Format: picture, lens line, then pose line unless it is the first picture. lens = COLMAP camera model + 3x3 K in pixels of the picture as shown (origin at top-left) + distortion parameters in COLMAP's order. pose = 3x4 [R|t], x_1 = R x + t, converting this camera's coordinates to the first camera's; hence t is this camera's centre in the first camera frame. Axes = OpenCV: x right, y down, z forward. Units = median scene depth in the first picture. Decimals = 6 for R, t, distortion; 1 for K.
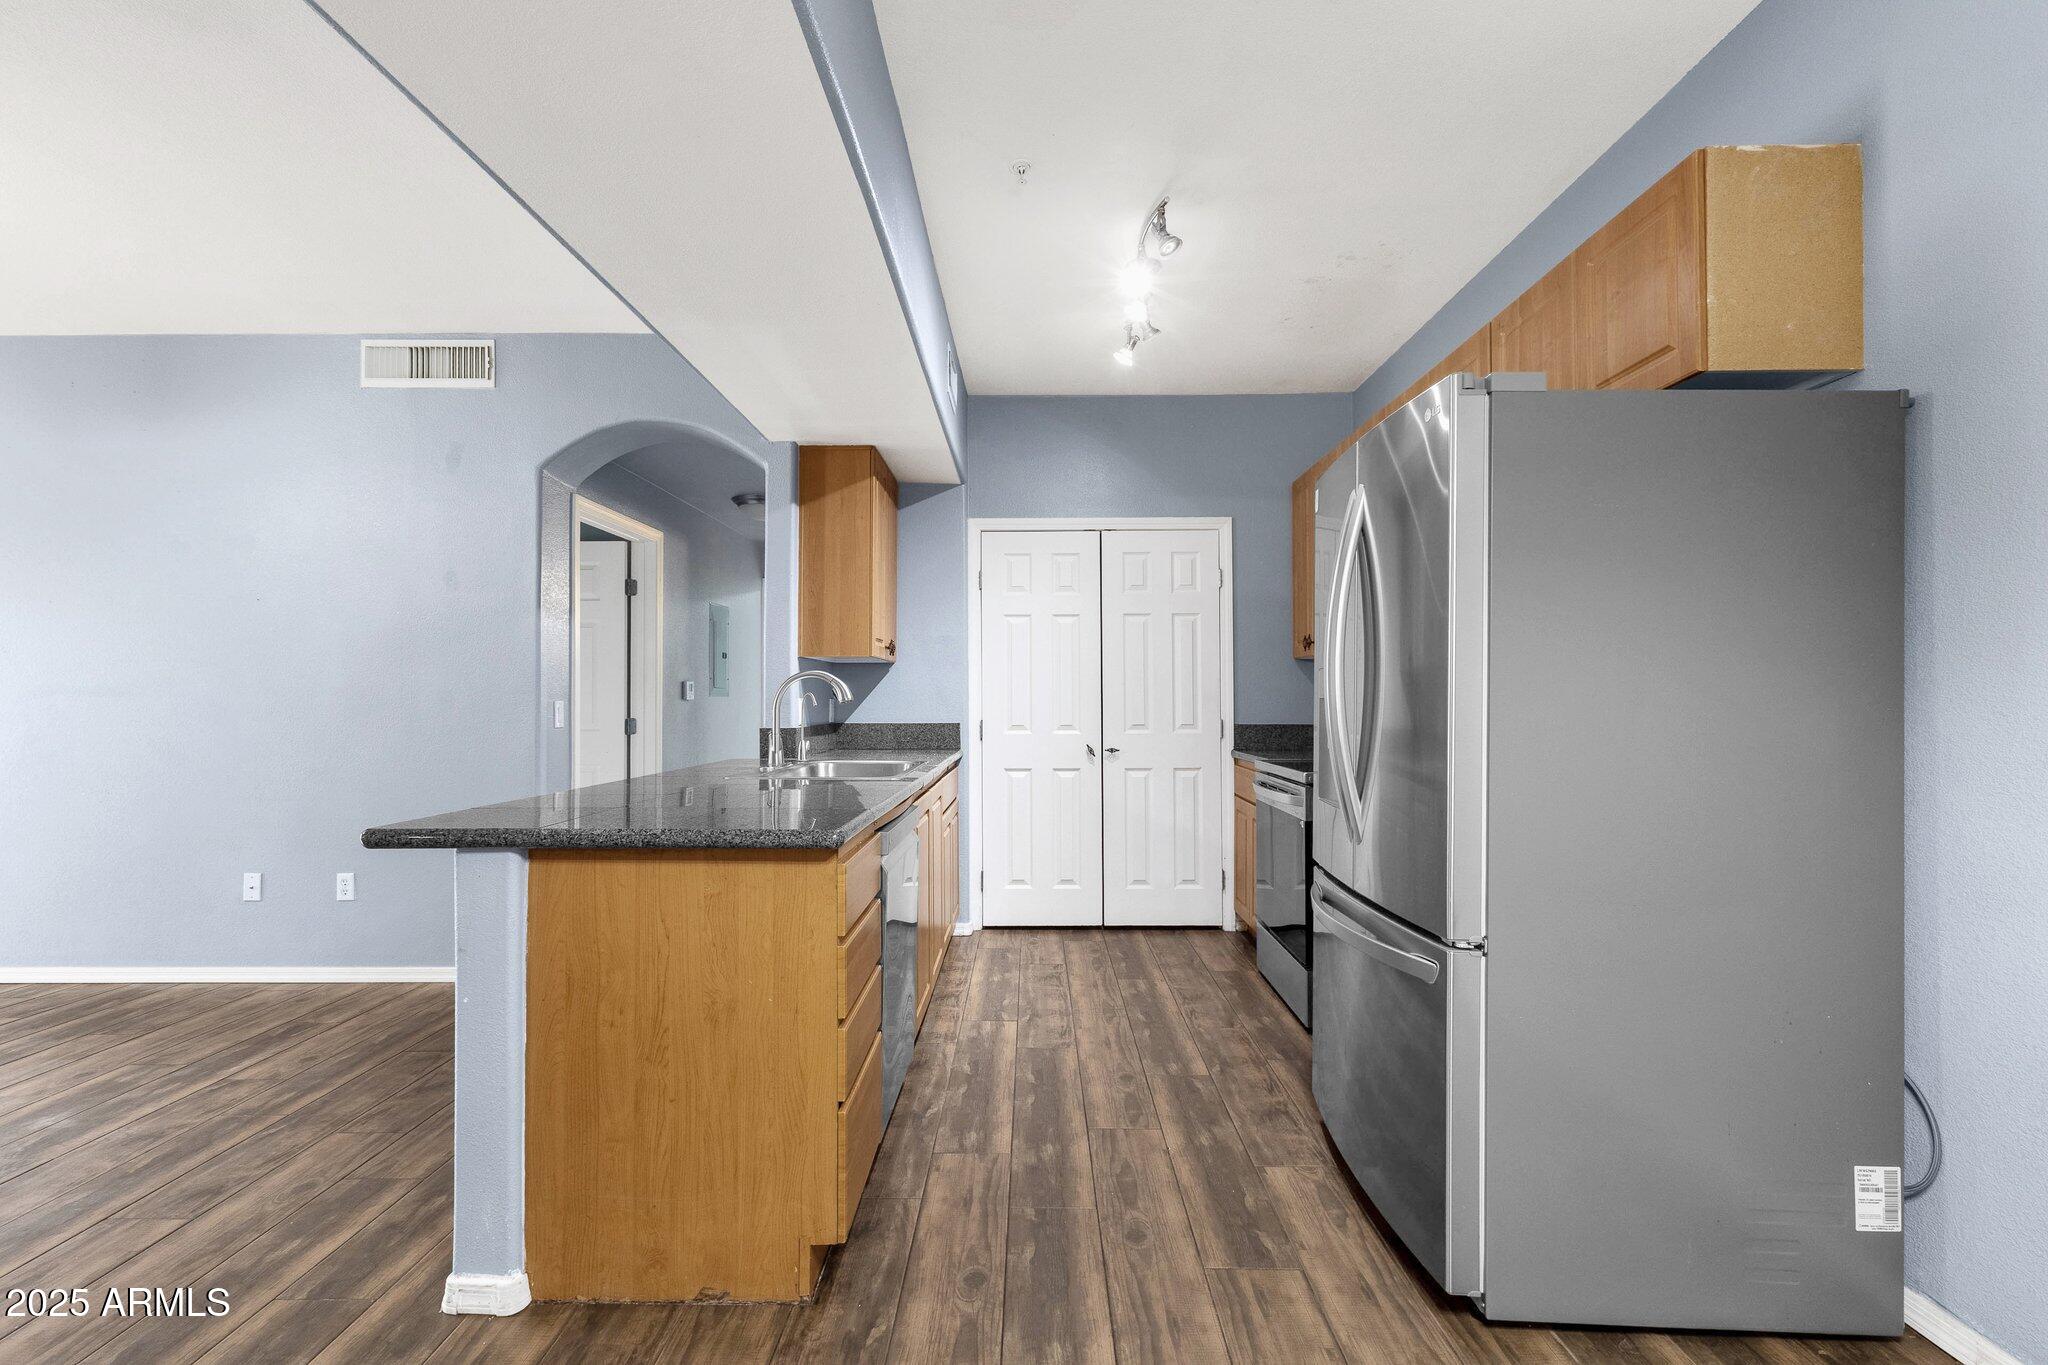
lens RADIAL K [[944.6, 0, 1019.8], [0, 944.6, 682.1], [0, 0, 1]] dist [0.004452, 0.000871]
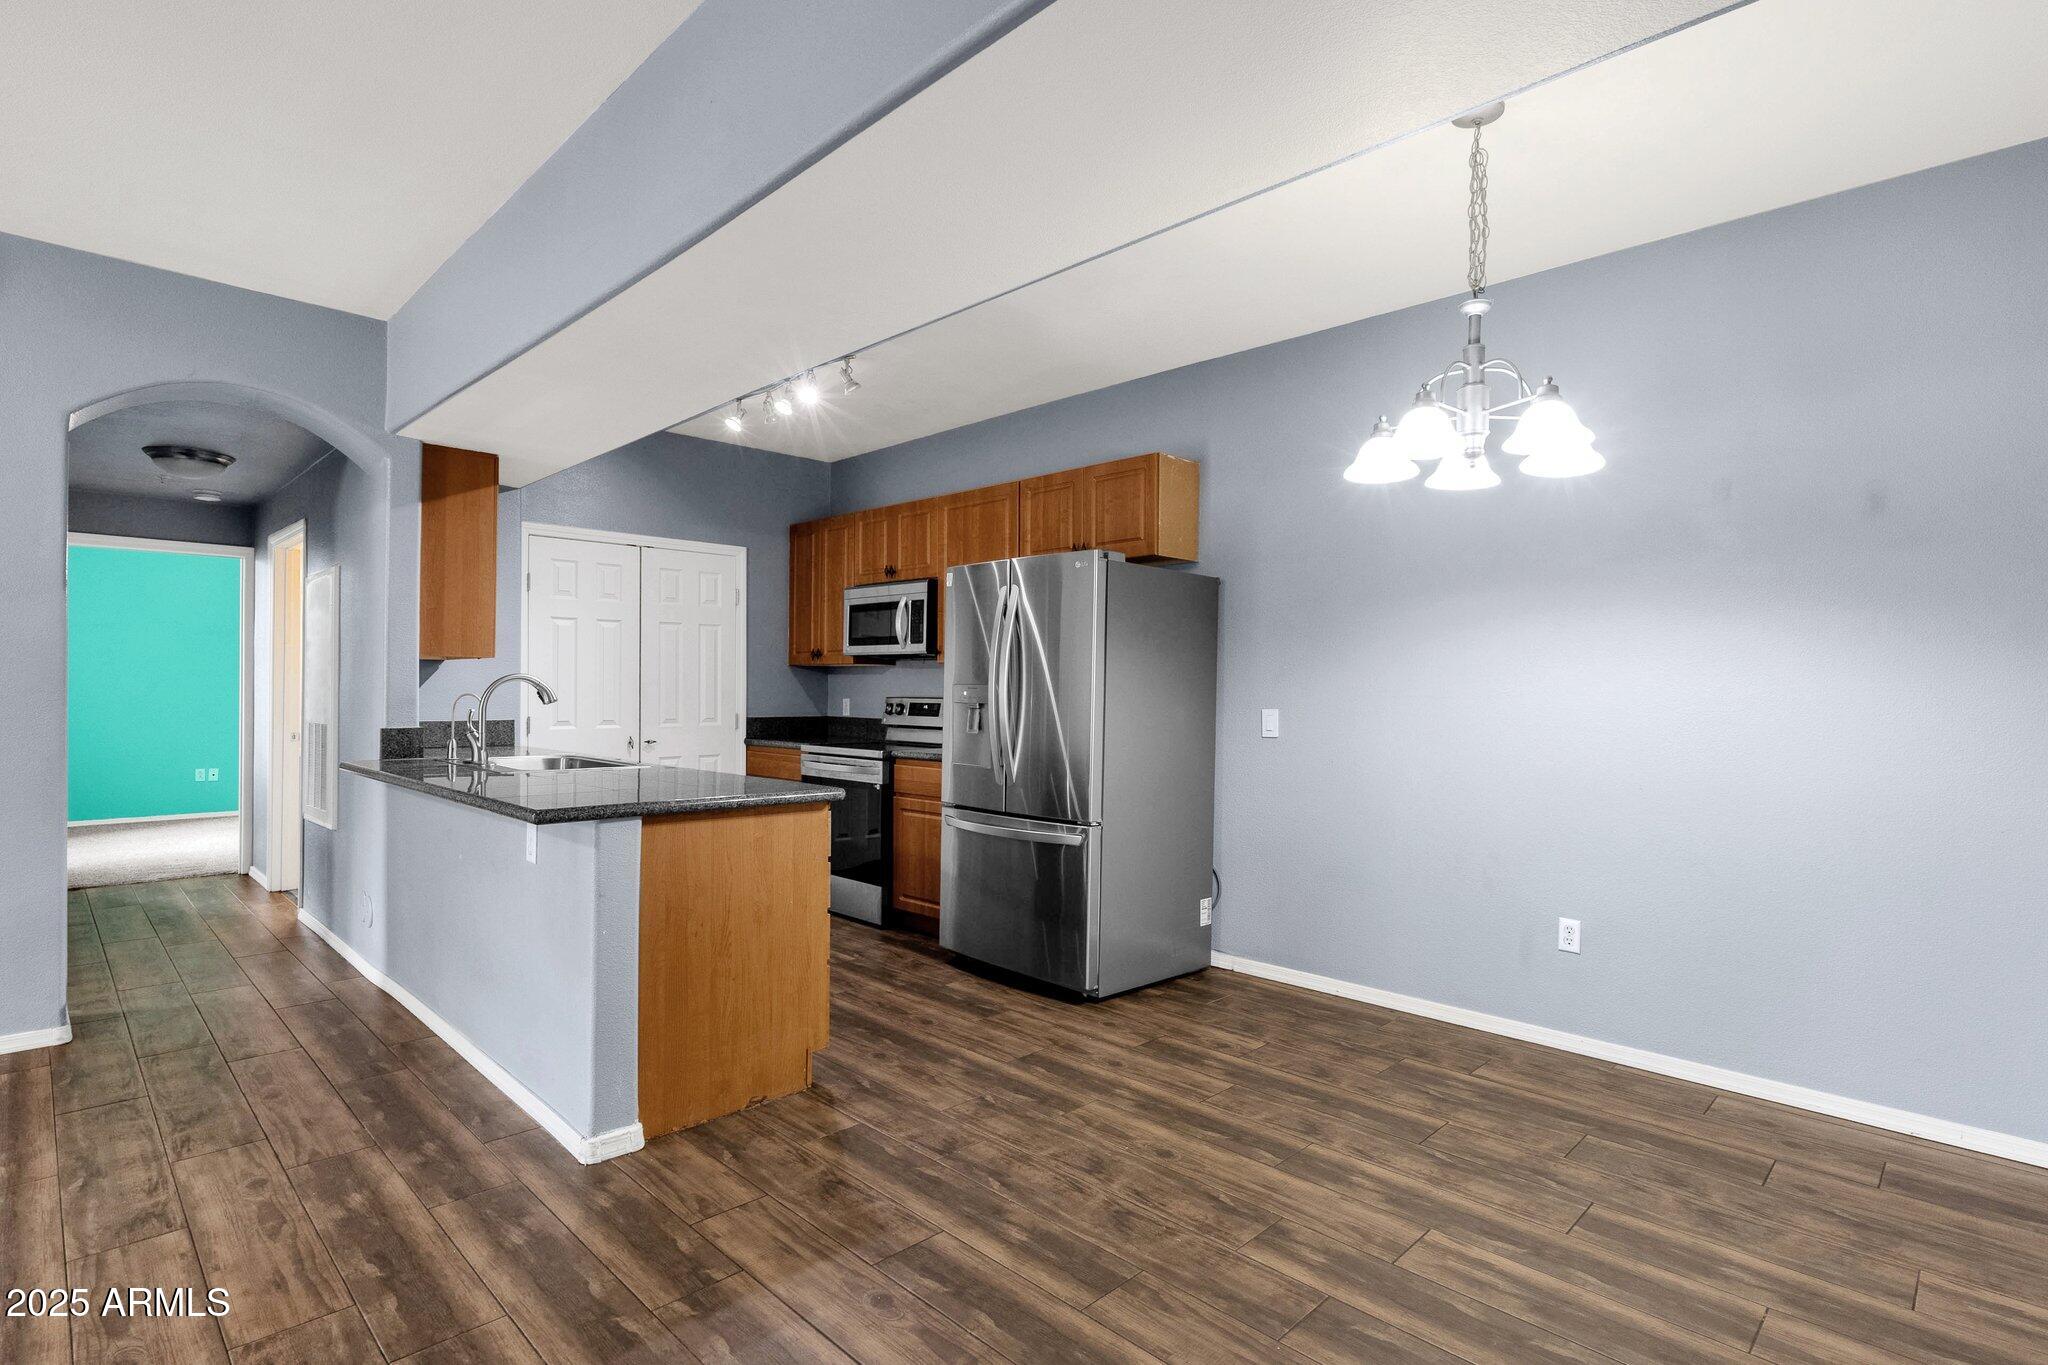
lens RADIAL K [[1002.2, 0, 1015.7], [0, 1002.2, 683.2], [0, 0, 1]] dist [-0.002848, 0.000559]
pose [[0.698775, 0.013068, 0.715222, -0.559809], [-0.022915, 0.999729, 0.004122, -0.016647], [-0.714974, -0.019270, 0.698885, -0.188108]]
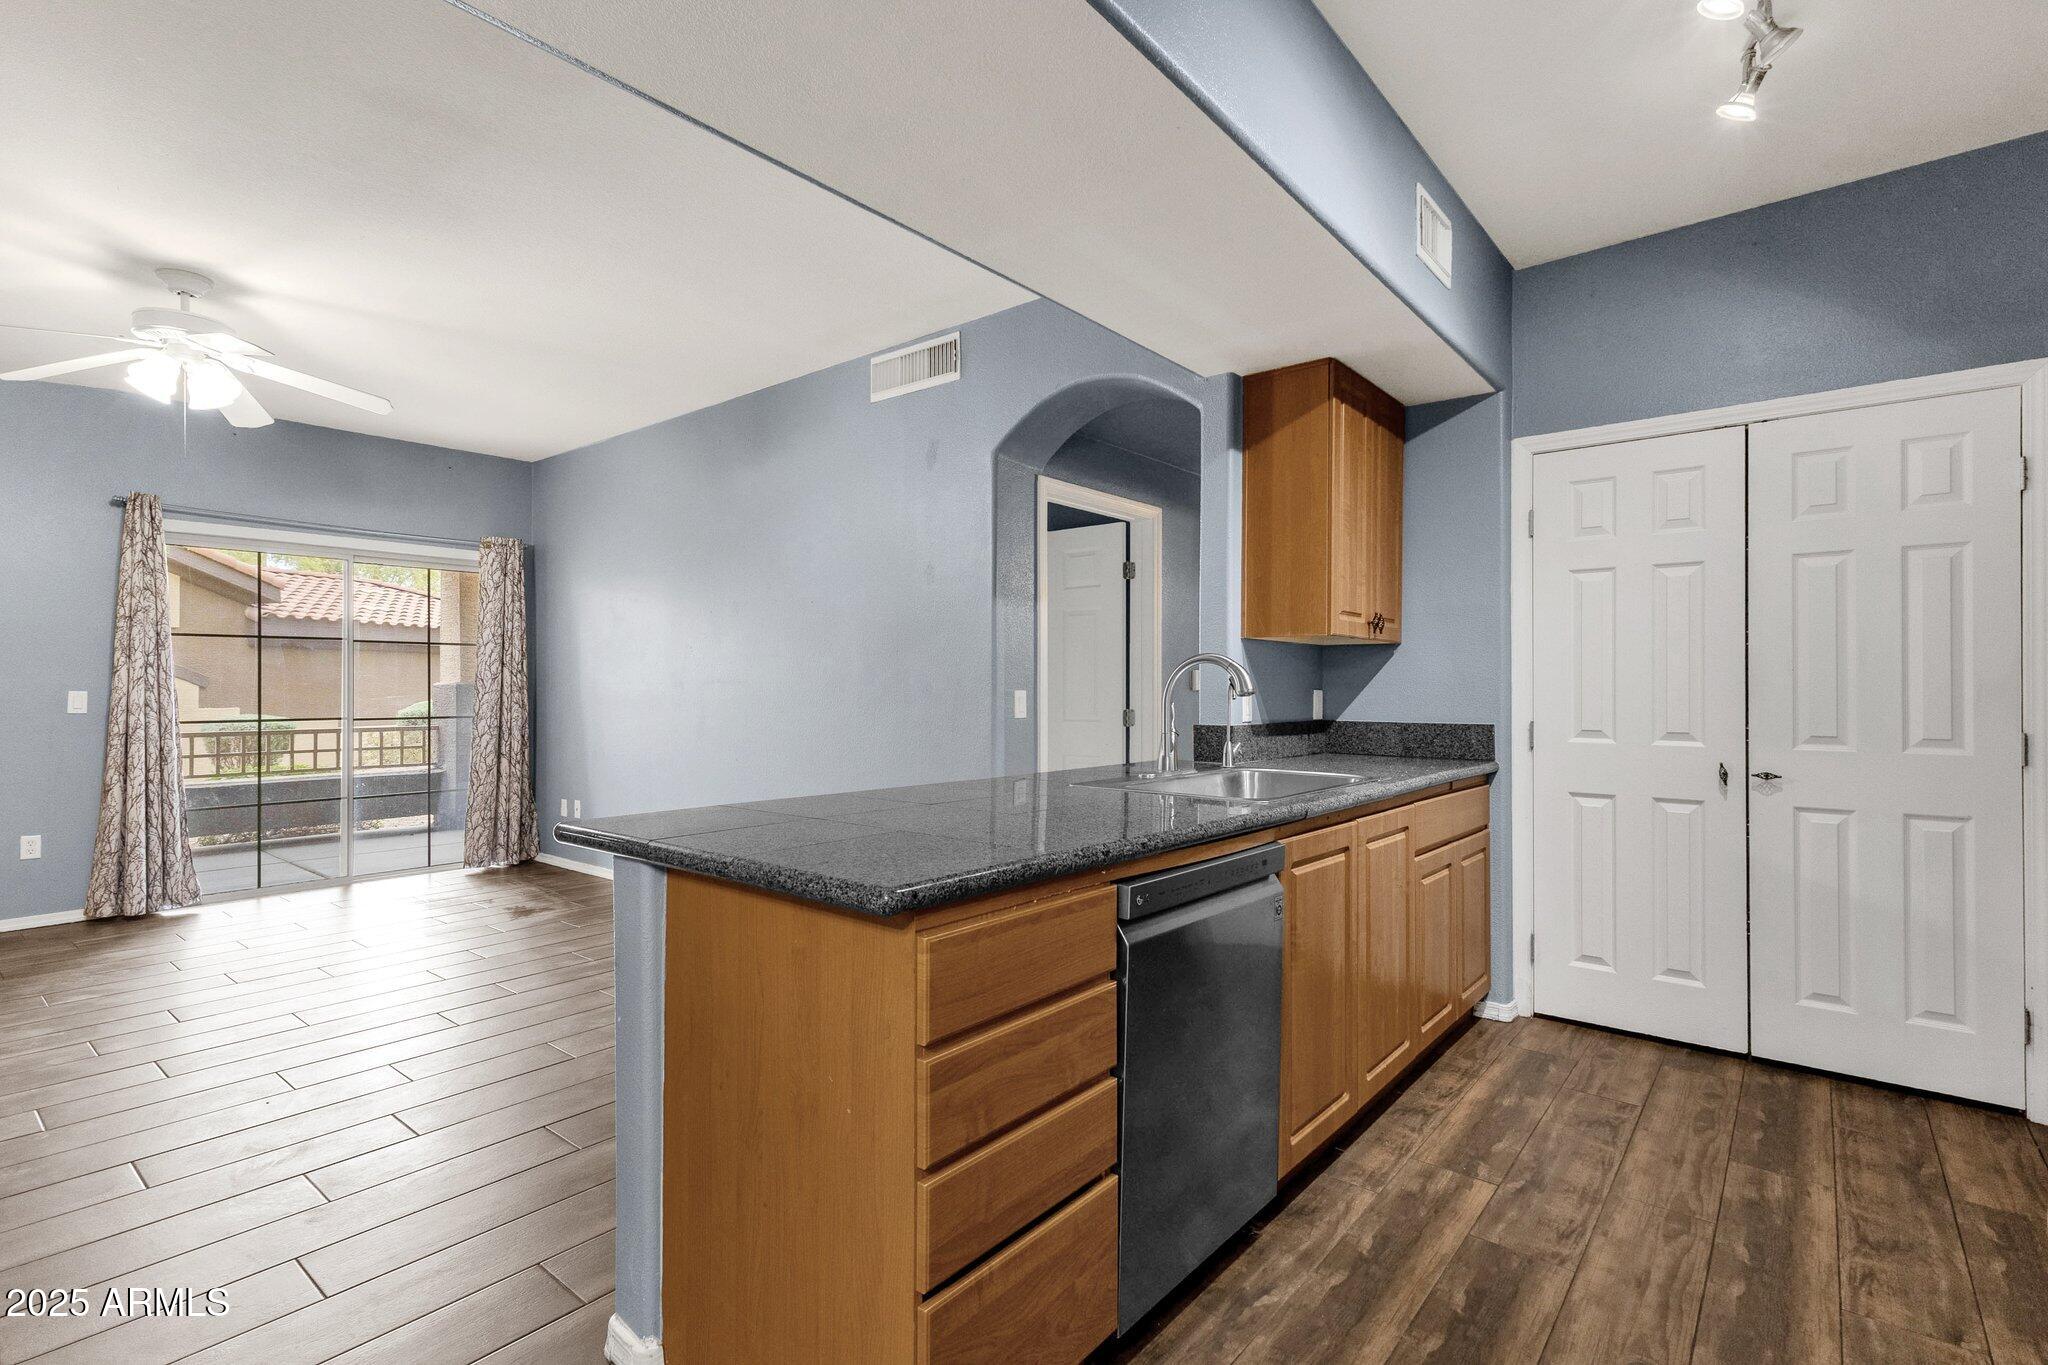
lens RADIAL K [[958.6, 0, 1024.0], [0, 958.6, 682.5], [0, 0, 1]] dist [0.016976, 0.000080]
pose [[0.781538, 0.001960, -0.623854, 0.138847], [0.005032, 0.999943, 0.009446, 0.002754], [0.623837, -0.010522, 0.781483, 0.244600]]
